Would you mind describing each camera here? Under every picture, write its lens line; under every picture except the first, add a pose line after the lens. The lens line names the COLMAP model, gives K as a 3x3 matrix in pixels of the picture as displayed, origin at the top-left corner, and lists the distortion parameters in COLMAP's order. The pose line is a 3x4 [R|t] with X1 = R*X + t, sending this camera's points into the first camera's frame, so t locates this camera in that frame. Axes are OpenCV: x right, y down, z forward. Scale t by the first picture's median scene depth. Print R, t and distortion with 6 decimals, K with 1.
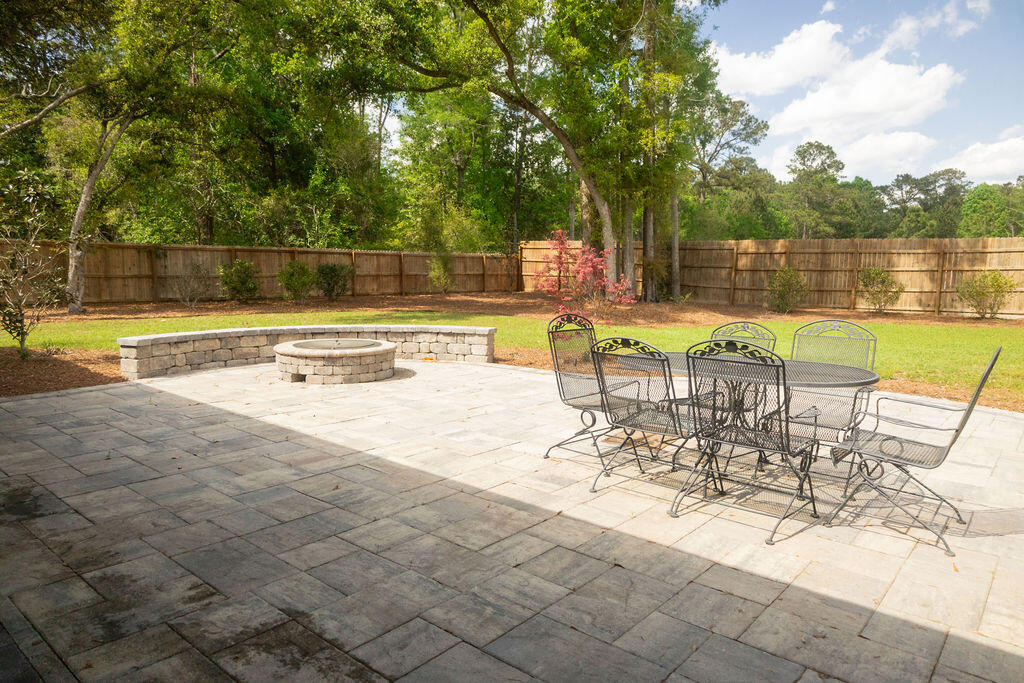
lens RADIAL K [[660.1, 0, 513.6], [0, 660.1, 344.0], [0, 0, 1]] dist [-0.003641, 0.005145]
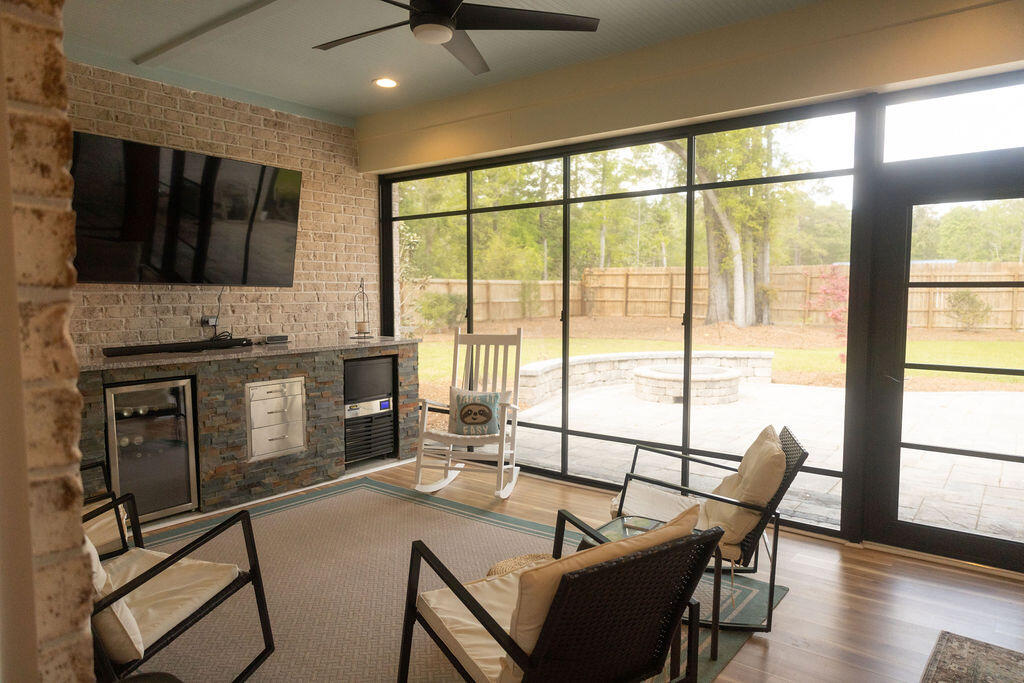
lens RADIAL K [[660.1, 0, 513.6], [0, 660.1, 344.0], [0, 0, 1]] dist [-0.003641, 0.005145]
pose [[0.999279, -0.018015, 0.033418, -0.180295], [0.019273, 0.999103, -0.037716, -0.001428], [-0.032709, 0.038333, 0.998730, -0.024181]]
